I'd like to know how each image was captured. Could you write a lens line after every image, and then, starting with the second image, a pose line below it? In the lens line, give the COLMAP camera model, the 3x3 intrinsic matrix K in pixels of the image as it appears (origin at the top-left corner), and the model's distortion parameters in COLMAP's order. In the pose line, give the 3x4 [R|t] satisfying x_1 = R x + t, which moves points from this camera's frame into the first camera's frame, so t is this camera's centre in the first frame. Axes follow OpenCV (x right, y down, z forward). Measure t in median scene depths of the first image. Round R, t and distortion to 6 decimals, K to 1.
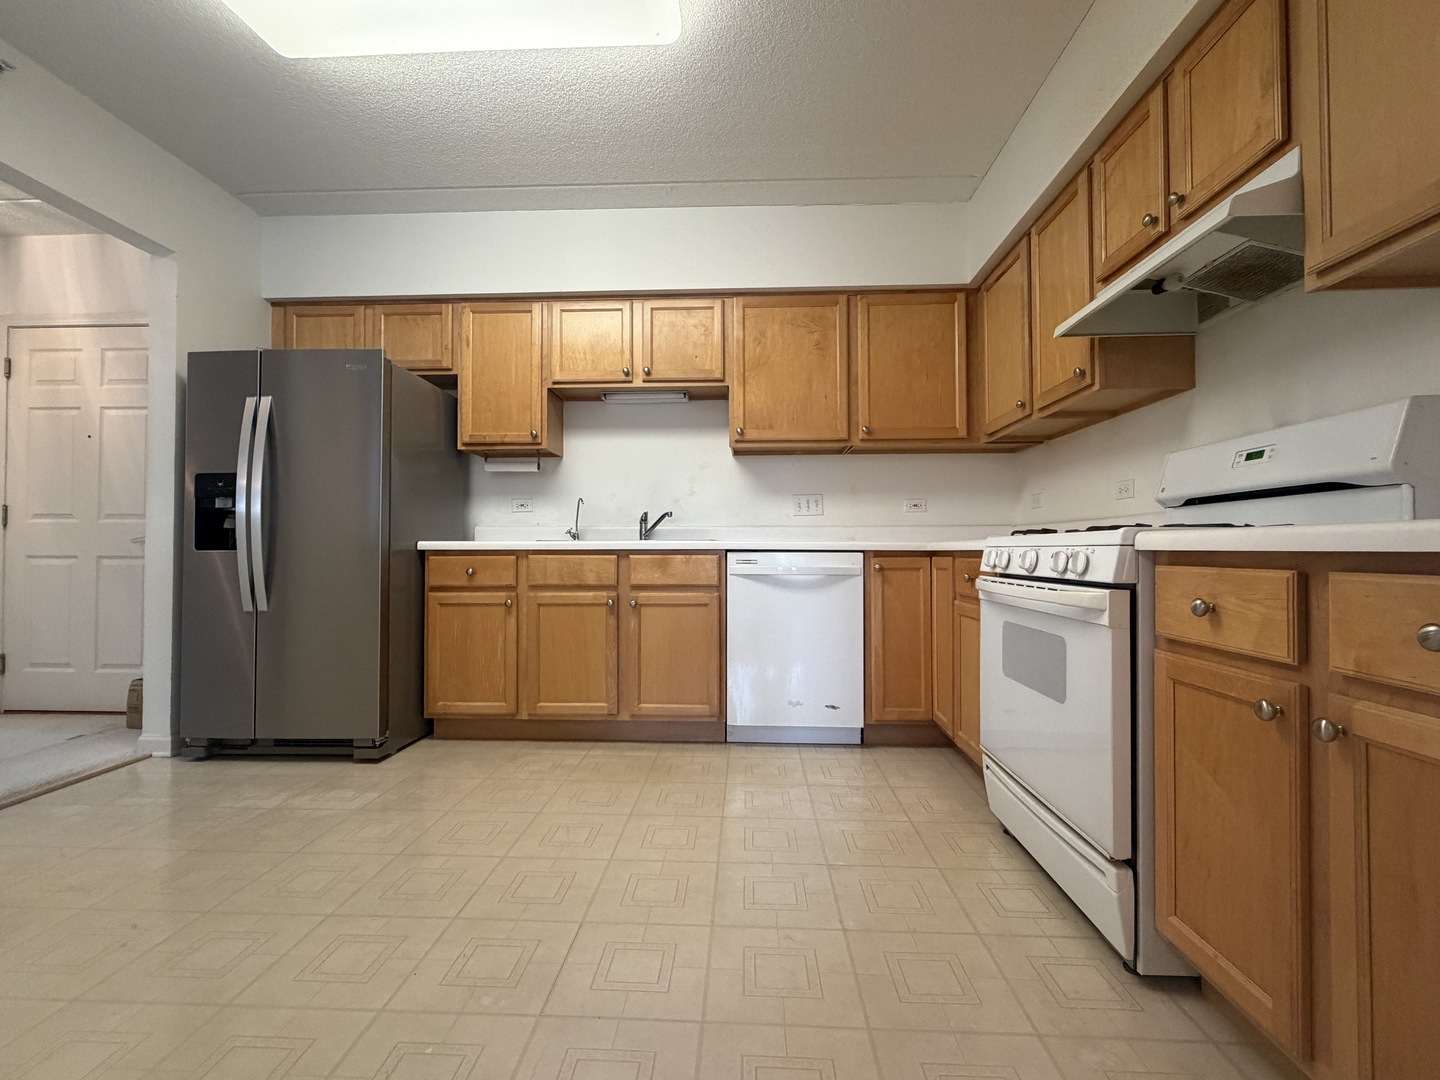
lens RADIAL K [[629.9, 0, 719.4], [0, 629.9, 542.4], [0, 0, 1]] dist [-0.000001, -0.000028]
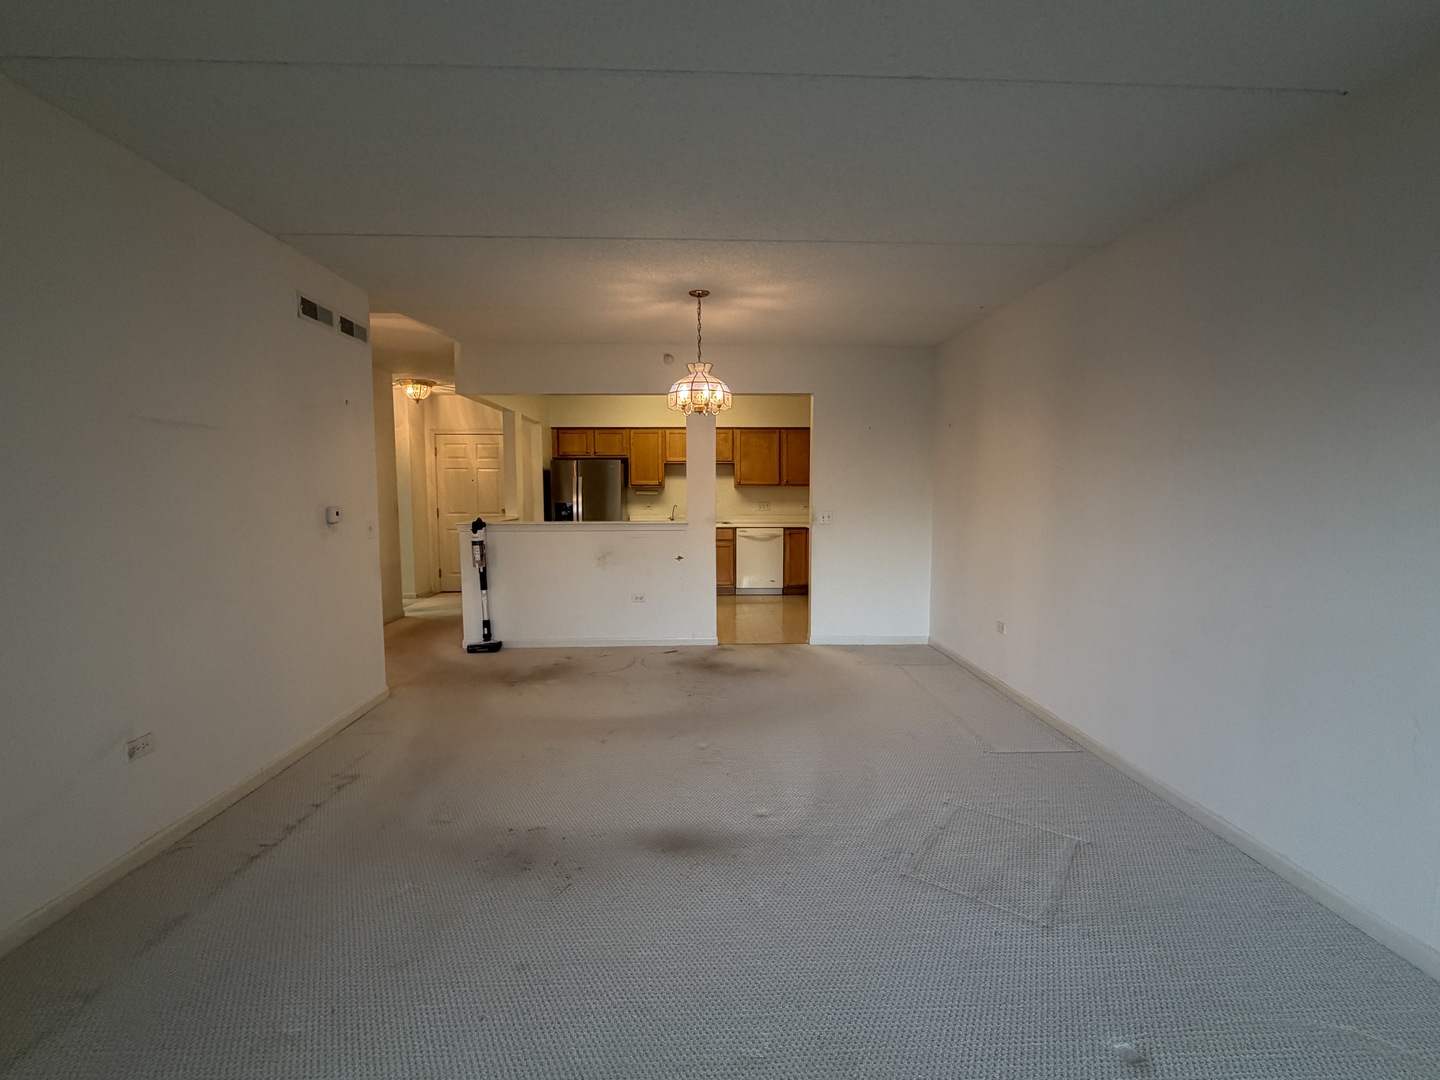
lens RADIAL K [[629.9, 0, 721.0], [0, 629.9, 539.8], [0, 0, 1]] dist [-0.000001, -0.000028]
pose [[0.995677, -0.006448, 0.092662, -0.285079], [-0.000785, 0.996968, 0.077807, -0.135443], [-0.092883, -0.077543, 0.992653, -1.613442]]
